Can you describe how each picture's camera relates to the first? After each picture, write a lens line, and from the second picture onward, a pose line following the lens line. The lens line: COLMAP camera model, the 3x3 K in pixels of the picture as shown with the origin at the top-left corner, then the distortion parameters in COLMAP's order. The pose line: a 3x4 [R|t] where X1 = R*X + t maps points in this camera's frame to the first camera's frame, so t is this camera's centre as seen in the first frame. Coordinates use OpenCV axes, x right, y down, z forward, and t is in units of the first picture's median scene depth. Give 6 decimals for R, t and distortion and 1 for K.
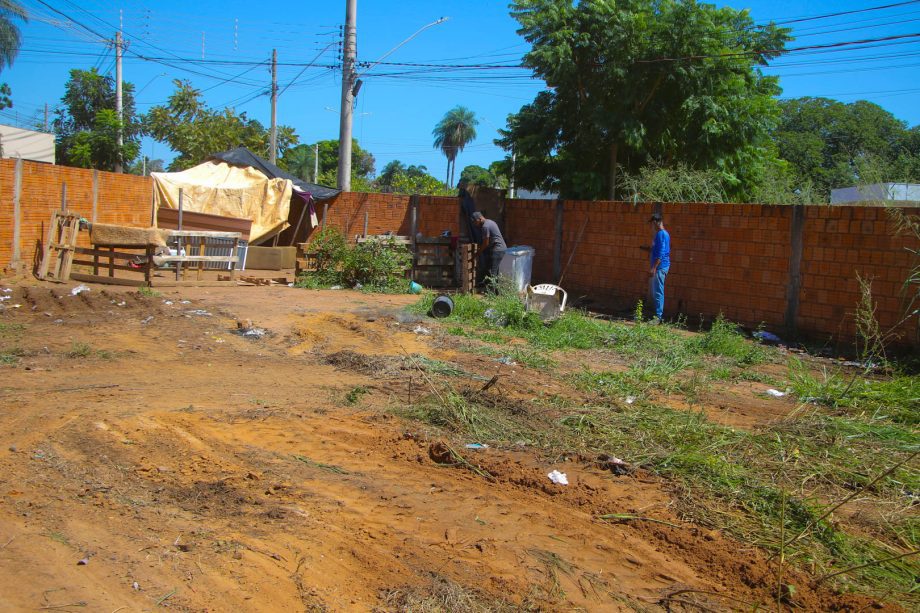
lens RADIAL K [[1056.4, 0, 460.0], [0, 1056.4, 306.5], [0, 0, 1]] dist [0.032321, 0.033962]
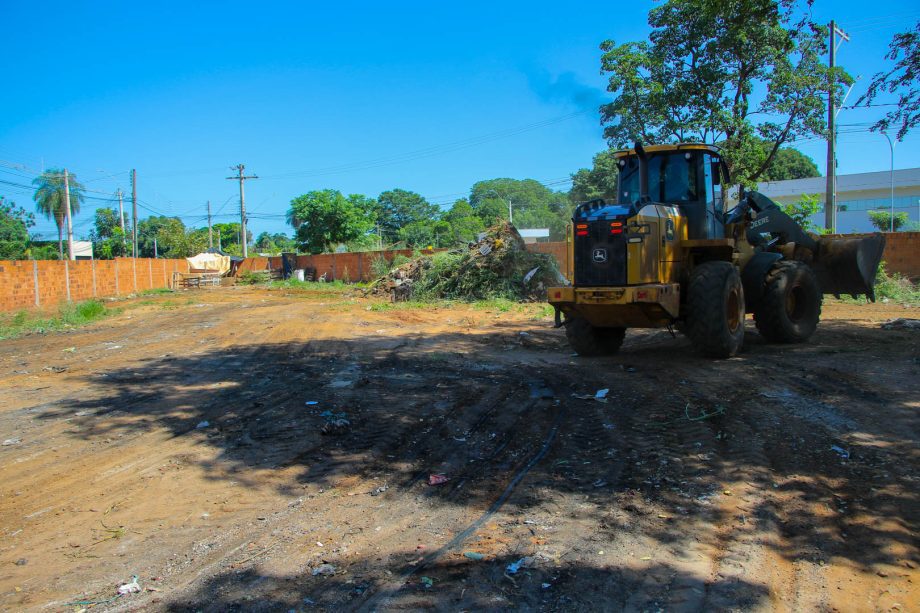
lens RADIAL K [[754.6, 0, 460.0], [0, 754.6, 306.5], [0, 0, 1]] dist [-0.193330, 0.182247]
pose [[0.977975, -0.101522, 0.182369, 0.092234], [0.105082, 0.994414, -0.009937, 0.122821], [-0.180342, 0.028881, 0.983180, -1.276618]]
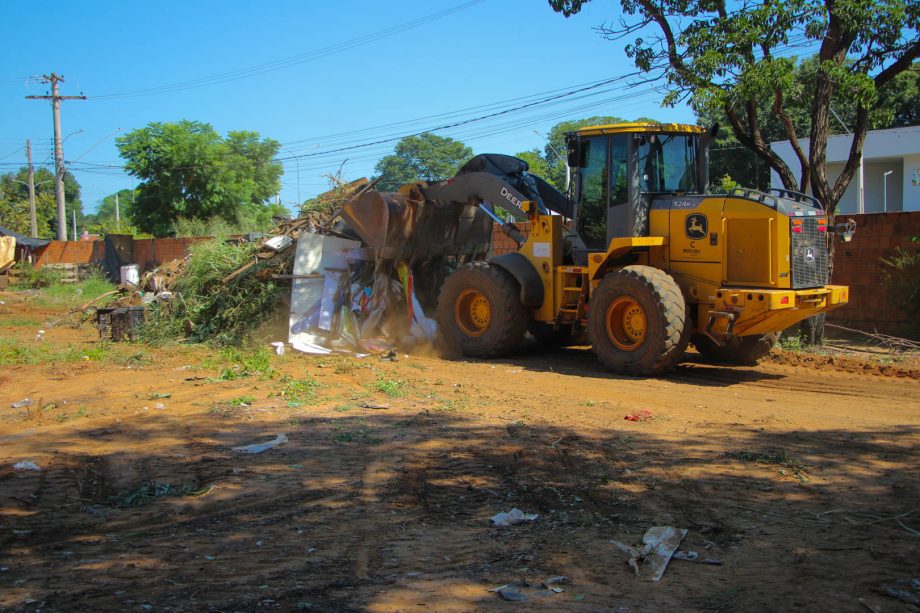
lens RADIAL K [[1195.8, 0, 460.0], [0, 1195.8, 306.5], [0, 0, 1]] dist [0.003758, 0.395251]
pose [[0.991928, -0.076969, 0.100772, 0.357468], [0.080620, 0.996209, -0.032676, 0.118604], [-0.097875, 0.040536, 0.994373, -1.040512]]
